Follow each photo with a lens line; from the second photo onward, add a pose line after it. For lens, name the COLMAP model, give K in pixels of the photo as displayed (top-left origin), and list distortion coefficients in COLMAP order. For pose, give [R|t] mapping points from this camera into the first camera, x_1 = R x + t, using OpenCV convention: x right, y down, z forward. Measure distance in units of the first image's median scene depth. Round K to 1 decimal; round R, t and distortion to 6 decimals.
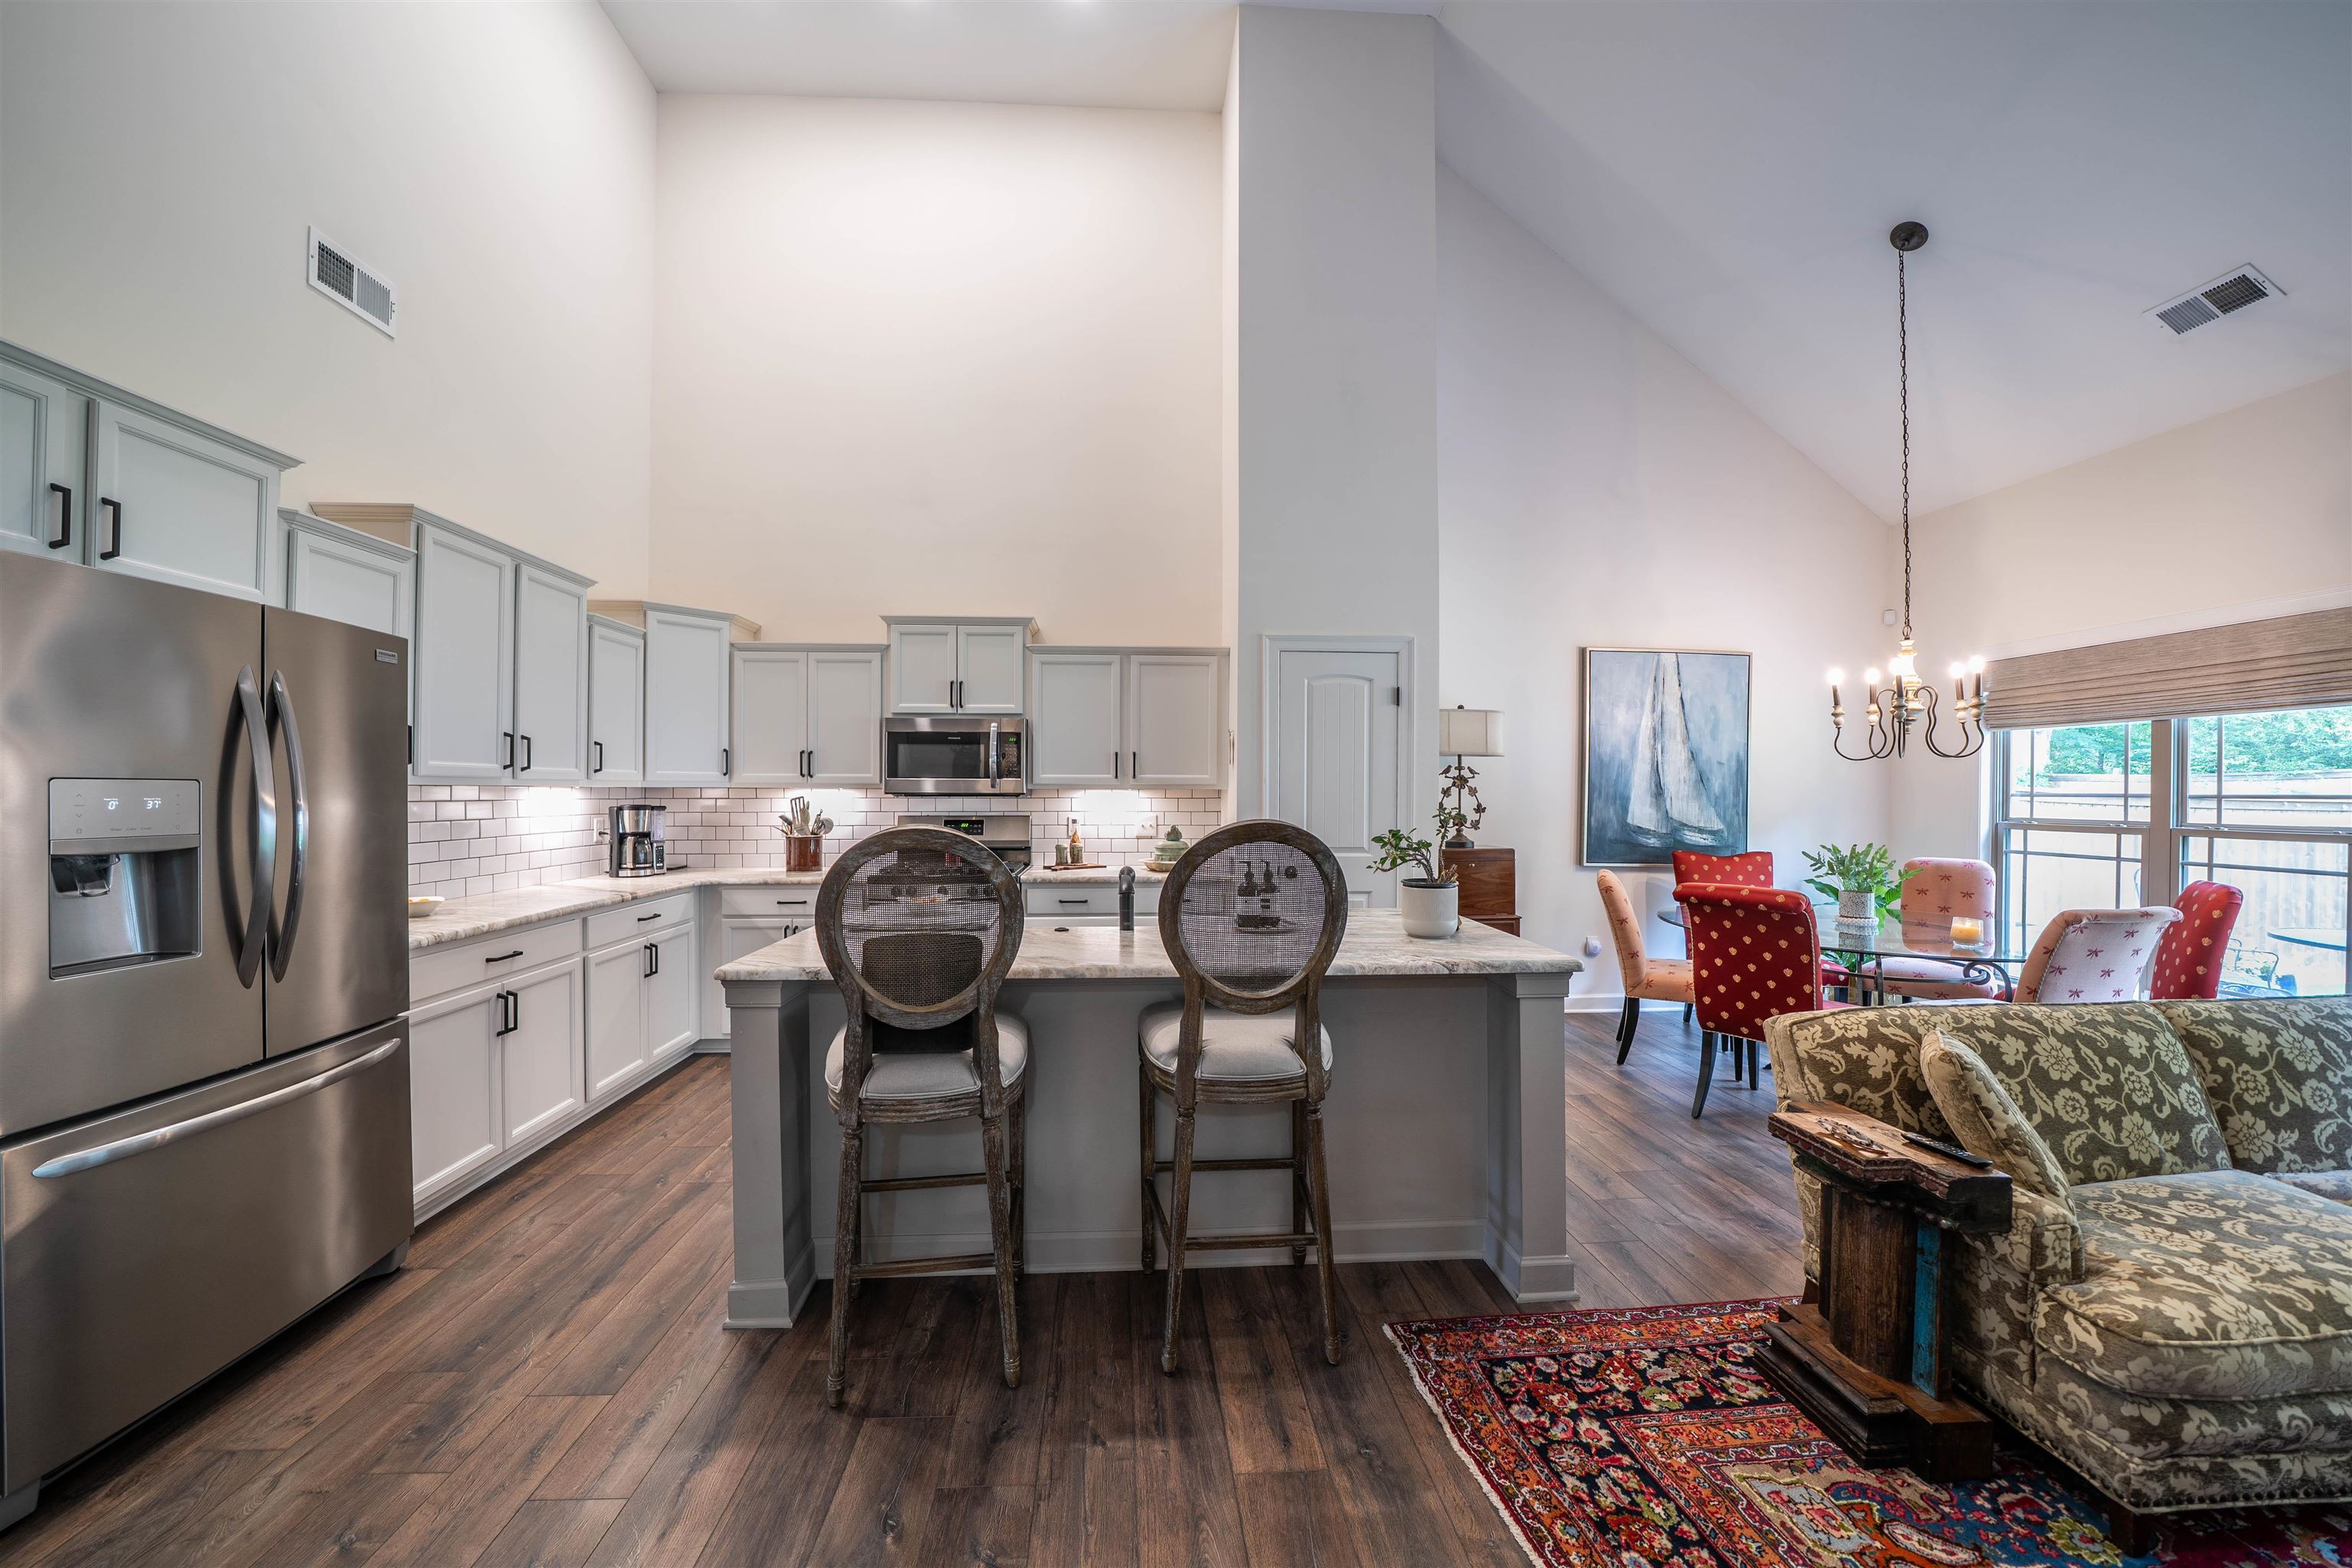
lens RADIAL K [[822.2, 0, 1163.5], [0, 822.2, 785.3], [0, 0, 1]] dist [-0.022349, 0.001489]
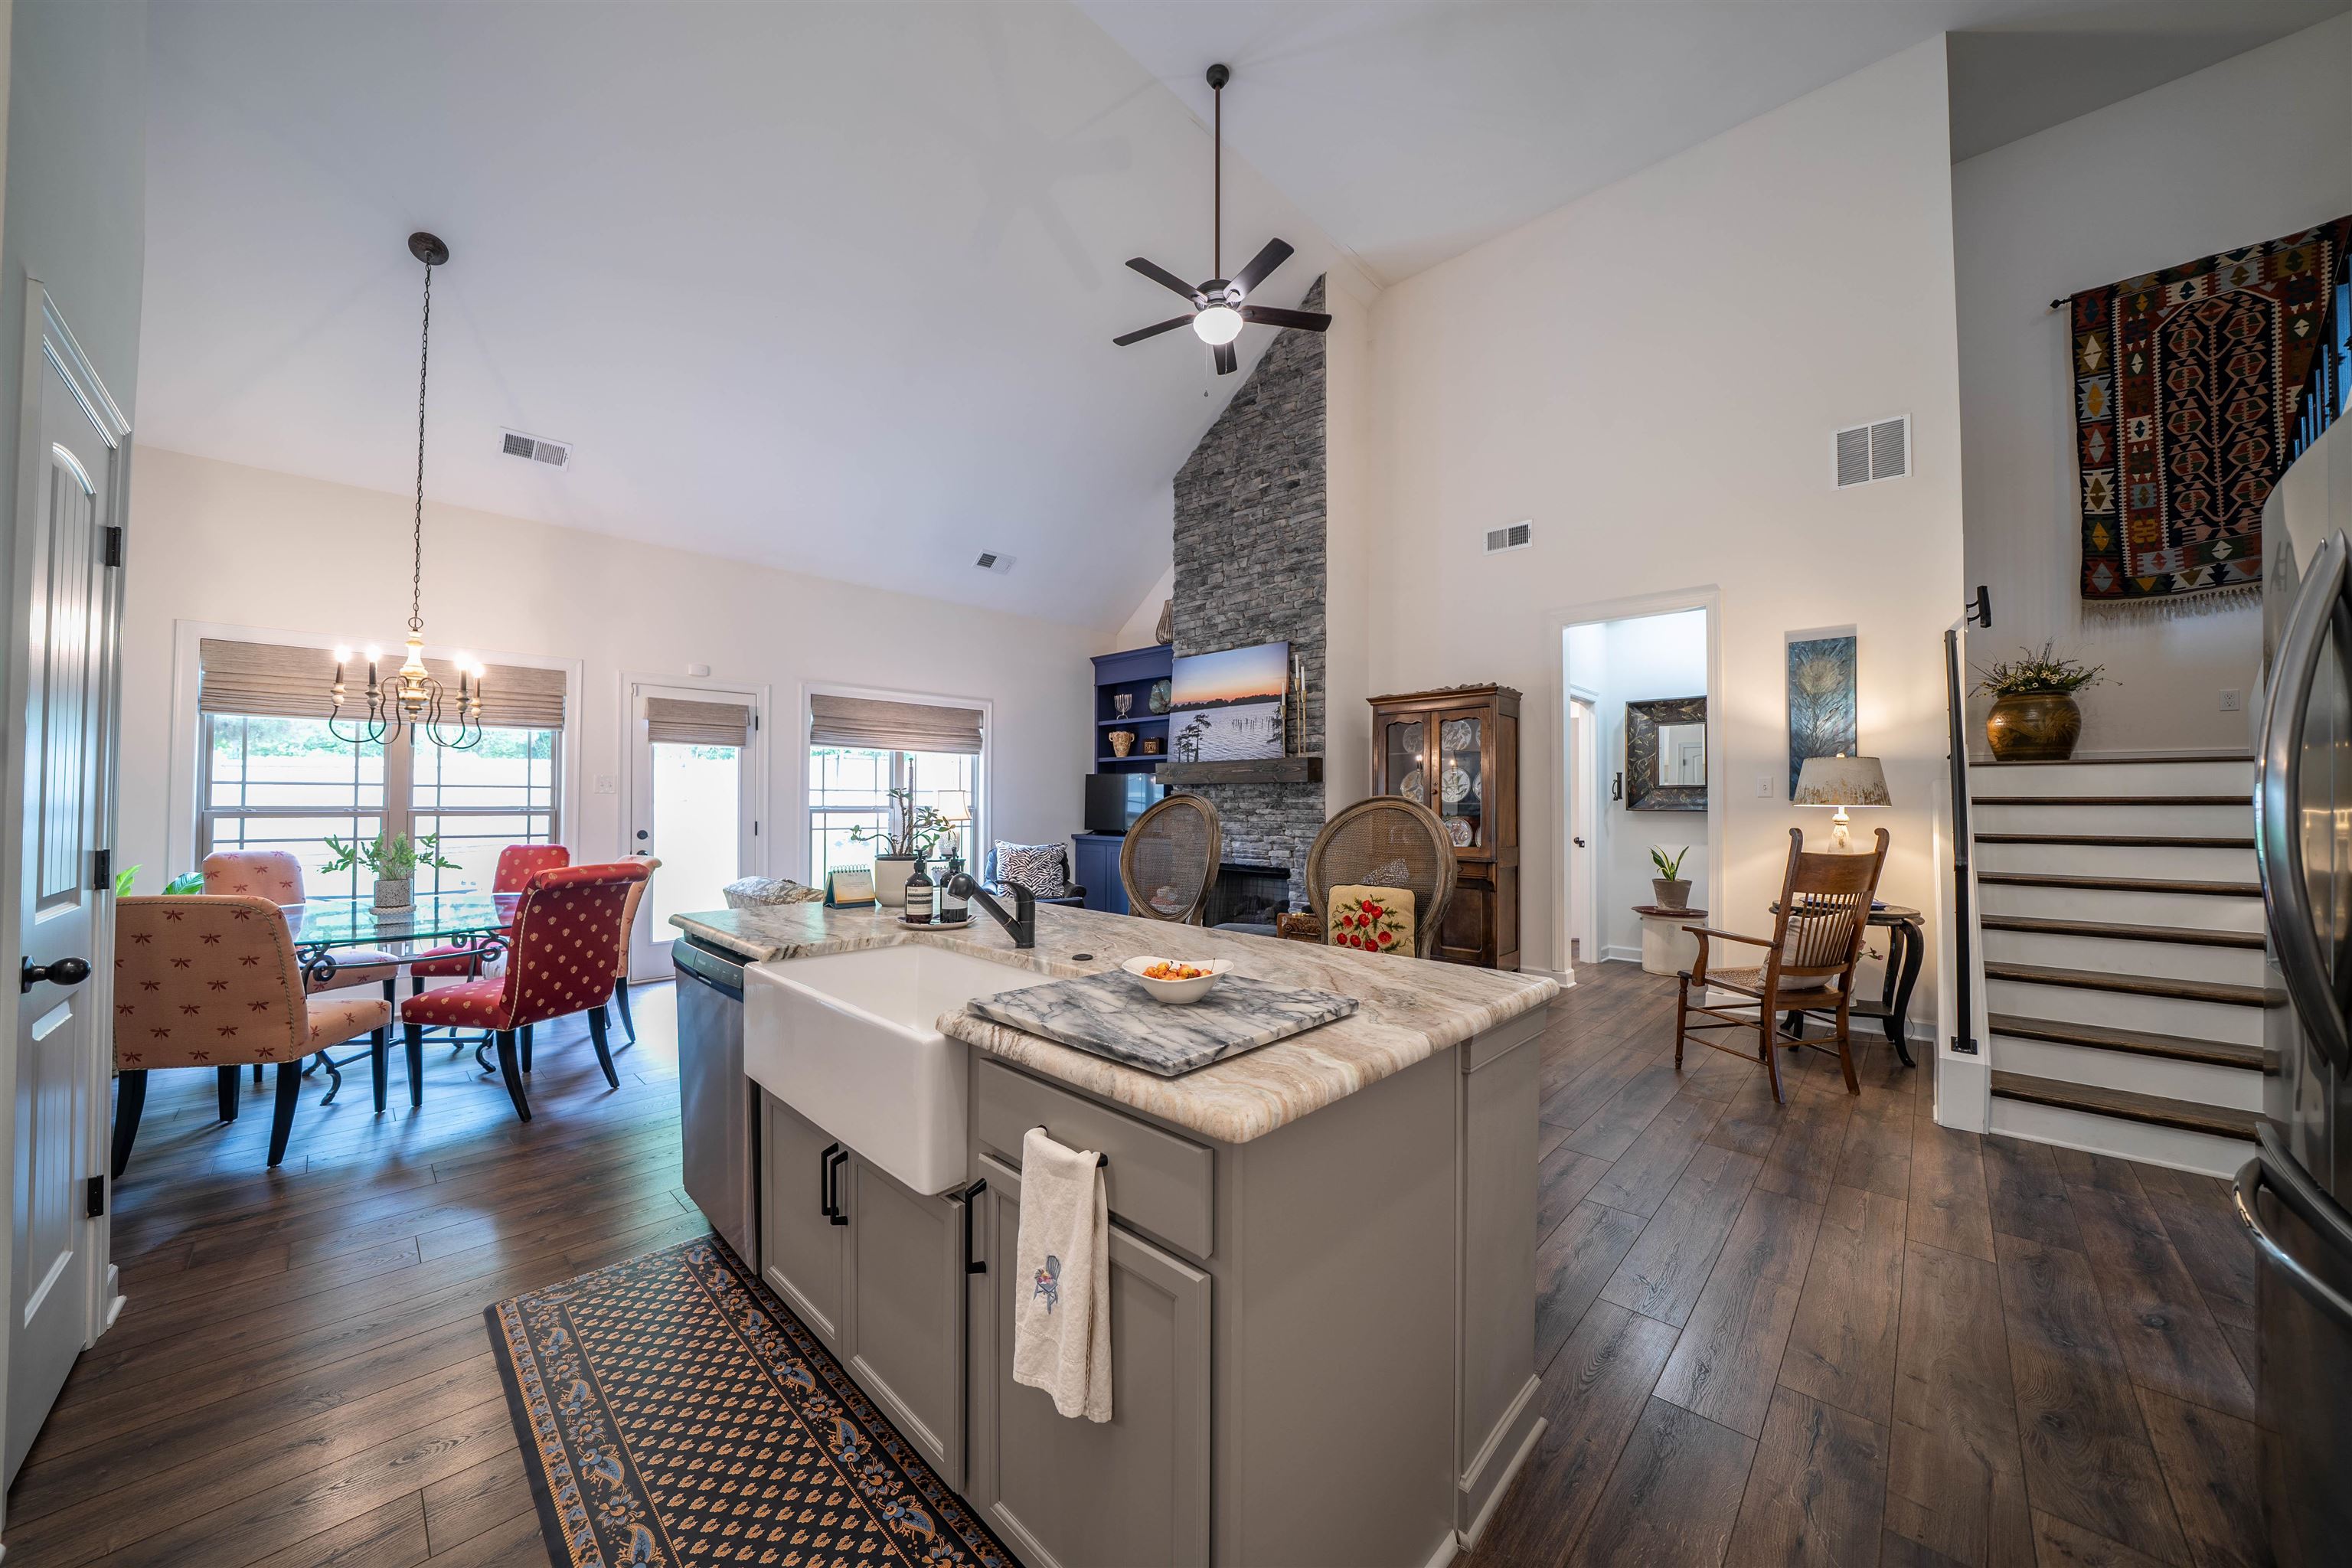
lens RADIAL K [[822.2, 0, 1169.0], [0, 822.2, 788.7], [0, 0, 1]] dist [-0.022349, 0.001489]
pose [[-0.685804, 0.006113, 0.727760, -0.466722], [-0.011653, 0.999744, -0.019379, 0.028891], [-0.727693, -0.021771, -0.685558, 0.941793]]
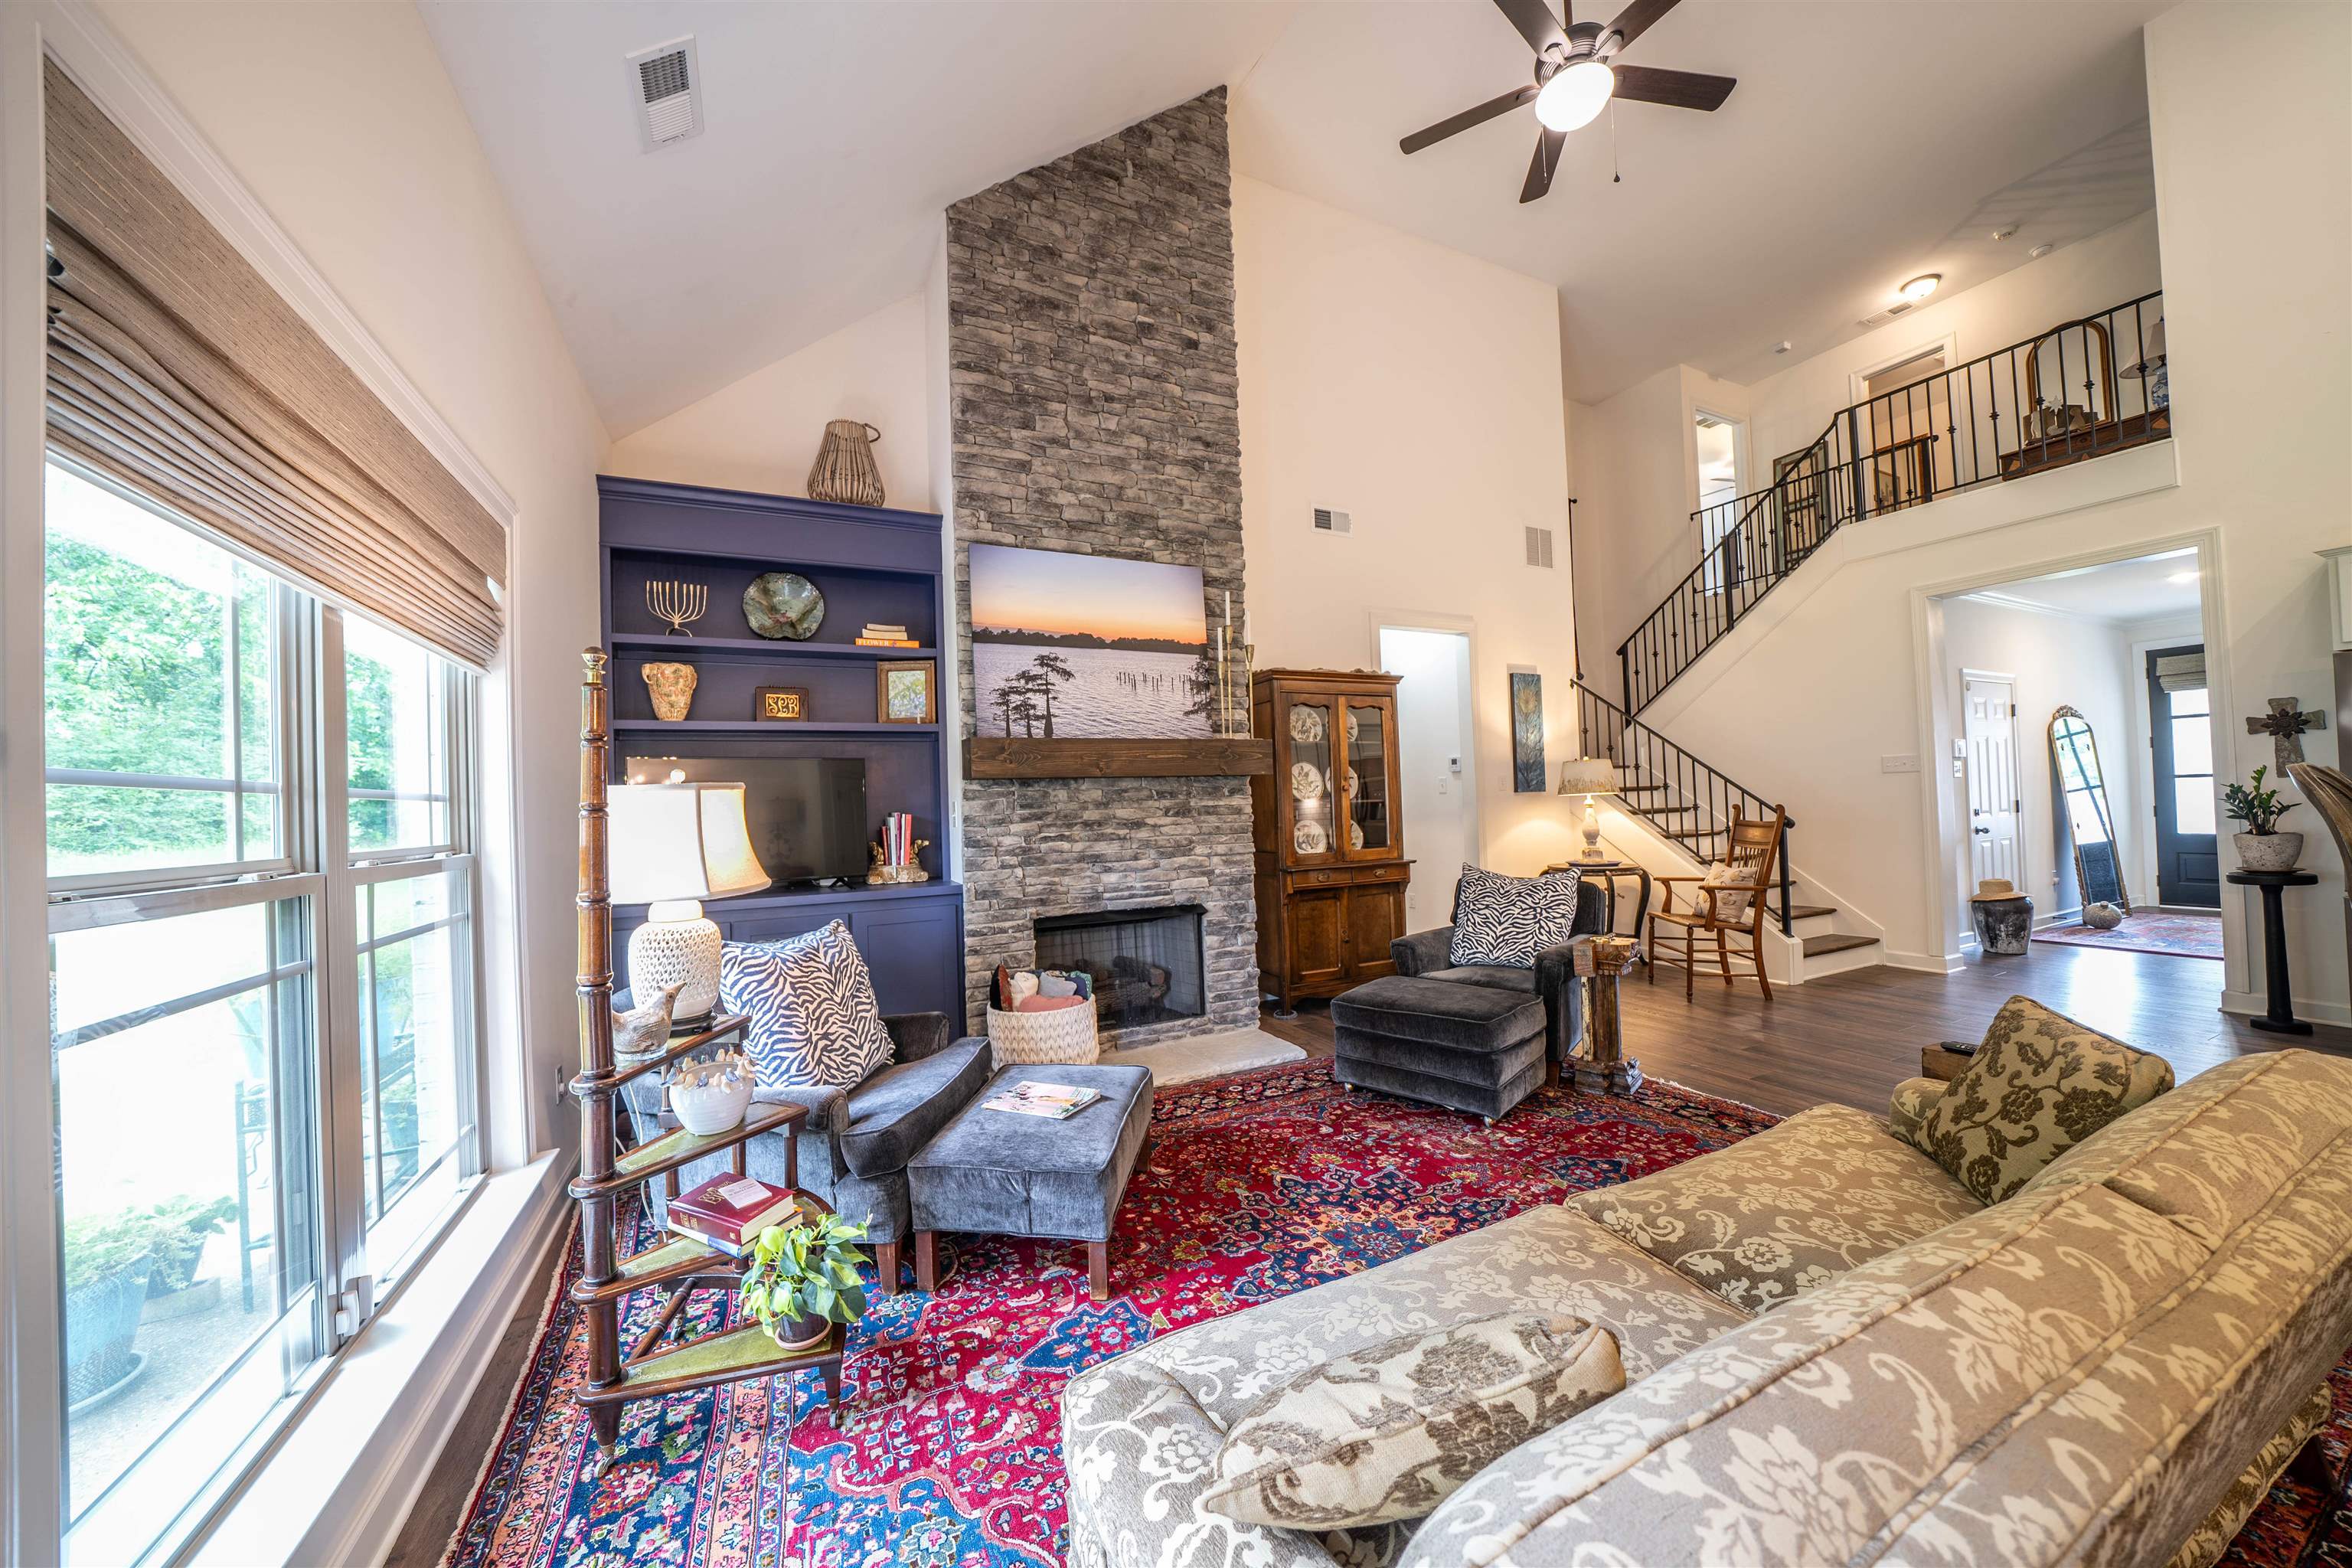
lens RADIAL K [[822.2, 0, 1179.4], [0, 822.2, 790.5], [0, 0, 1]] dist [-0.022349, 0.001489]
pose [[-0.921823, 0.018153, -0.387186, 1.008906], [0.030464, 0.999206, -0.025681, 0.029056], [0.386412, -0.035469, -0.921644, 0.659826]]
